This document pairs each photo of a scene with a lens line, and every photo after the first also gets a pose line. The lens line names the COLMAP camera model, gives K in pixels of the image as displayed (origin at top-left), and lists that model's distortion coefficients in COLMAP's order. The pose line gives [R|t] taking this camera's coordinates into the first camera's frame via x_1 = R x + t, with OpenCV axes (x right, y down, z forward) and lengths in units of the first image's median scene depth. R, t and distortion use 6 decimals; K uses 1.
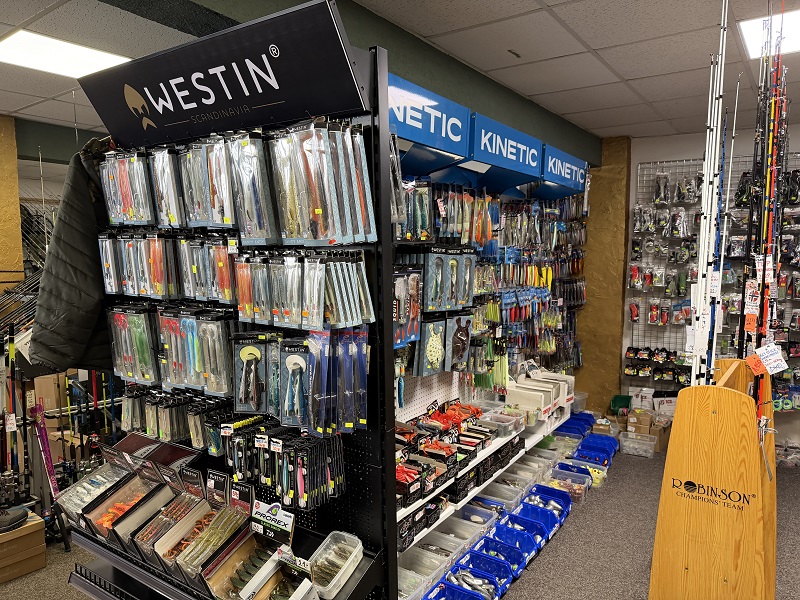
lens RADIAL K [[566.5, 0, 399.2], [0, 566.5, 305.8], [0, 0, 1]] dist [0.049963, -0.070366]
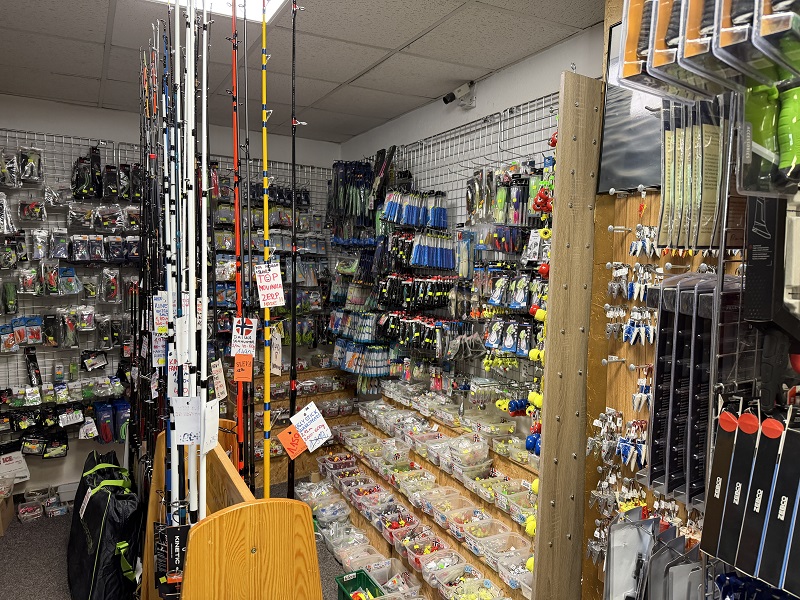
lens RADIAL K [[566.5, 0, 401.0], [0, 566.5, 300.0], [0, 0, 1]] dist [0.049963, -0.070366]
pose [[0.430587, -0.065458, 0.900172, 0.075201], [0.075519, 0.996482, 0.036338, -0.036025], [-0.899384, 0.052333, 0.434016, 0.351877]]
